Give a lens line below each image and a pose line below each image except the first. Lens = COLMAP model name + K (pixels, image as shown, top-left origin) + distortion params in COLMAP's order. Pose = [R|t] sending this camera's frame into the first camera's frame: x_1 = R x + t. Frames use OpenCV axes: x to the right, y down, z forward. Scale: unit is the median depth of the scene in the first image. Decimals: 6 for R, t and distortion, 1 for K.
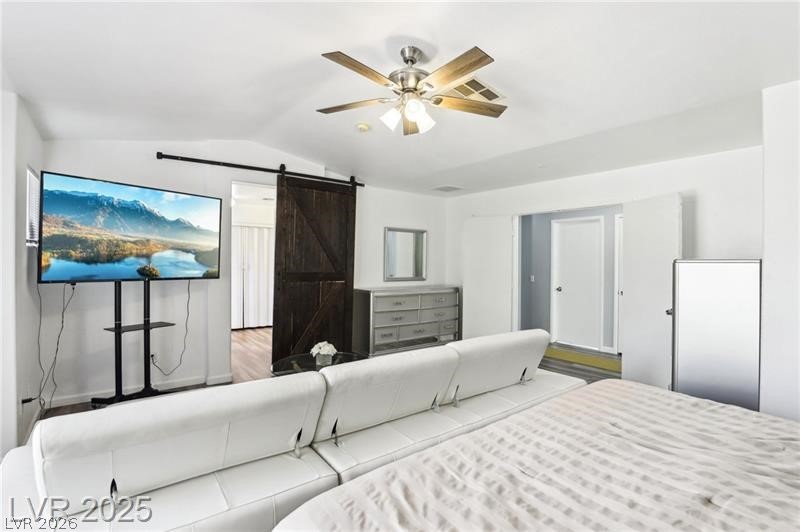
lens RADIAL K [[379.6, 0, 406.0], [0, 379.6, 265.3], [0, 0, 1]] dist [-0.018974, -0.000364]
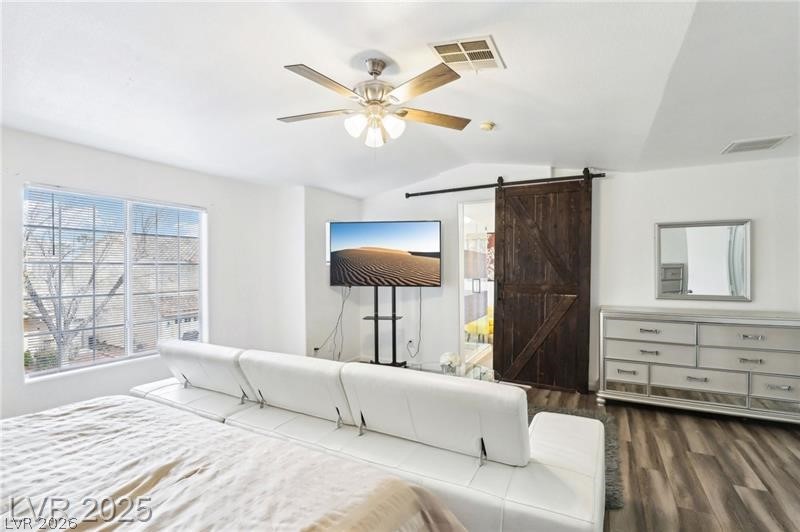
lens RADIAL K [[379.6, 0, 404.8], [0, 379.6, 266.1], [0, 0, 1]] dist [-0.018974, -0.000364]
pose [[0.419854, -0.016371, -0.907444, 0.477313], [-0.003148, 0.999805, -0.019493, -0.005520], [0.907586, 0.011041, 0.419721, 0.331819]]
